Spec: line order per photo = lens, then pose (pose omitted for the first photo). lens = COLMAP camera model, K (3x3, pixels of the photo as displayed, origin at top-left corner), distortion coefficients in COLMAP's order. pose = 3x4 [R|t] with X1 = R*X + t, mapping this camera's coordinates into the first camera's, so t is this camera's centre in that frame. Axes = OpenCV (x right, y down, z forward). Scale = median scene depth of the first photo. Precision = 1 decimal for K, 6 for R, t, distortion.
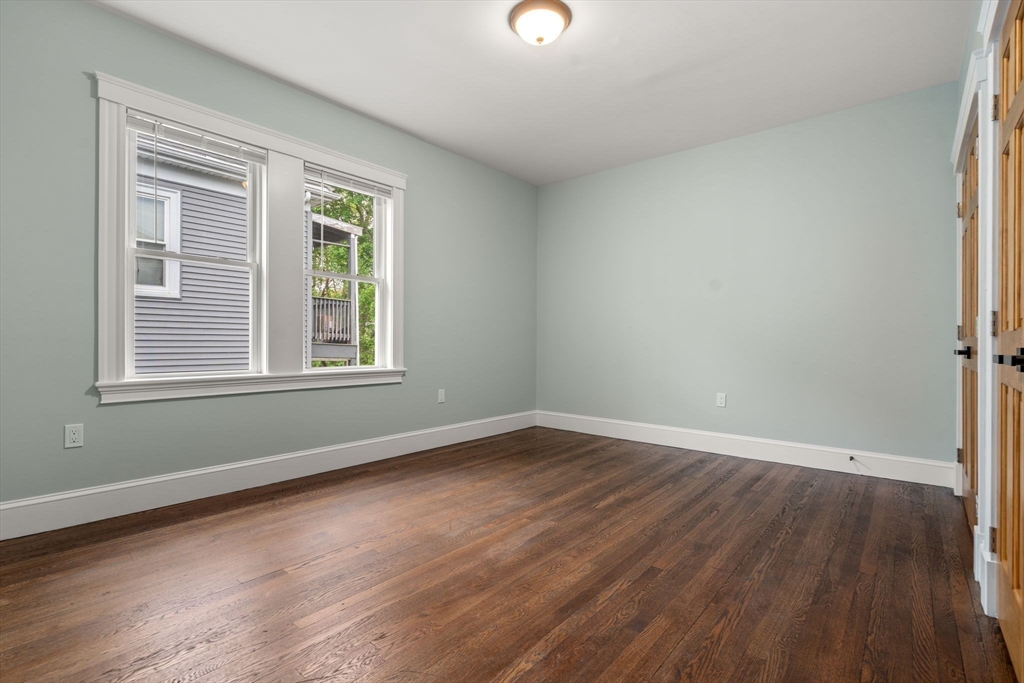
lens RADIAL K [[518.9, 0, 470.3], [0, 518.9, 343.0], [0, 0, 1]] dist [0.009870, 0.000529]
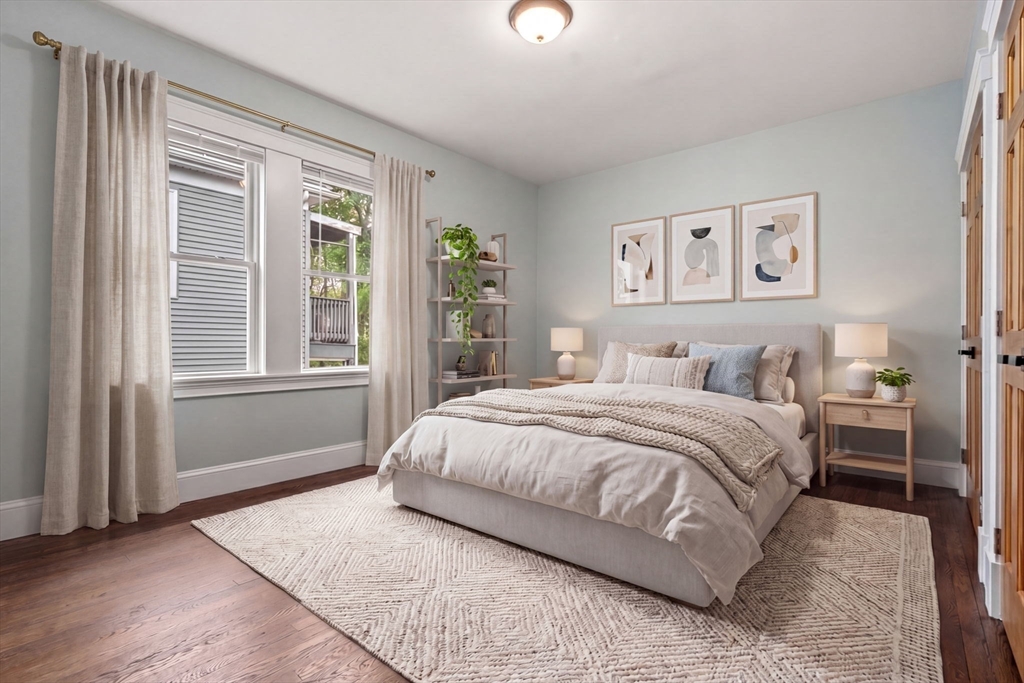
lens RADIAL K [[477.2, 0, 505.4], [0, 477.2, 343.4], [0, 0, 1]] dist [0.011505, -0.000412]
pose [[0.999988, -0.000001, -0.004875, 0.073417], [0.000006, 1.000000, 0.000970, -0.000015], [0.004875, -0.000970, 0.999988, 0.086425]]
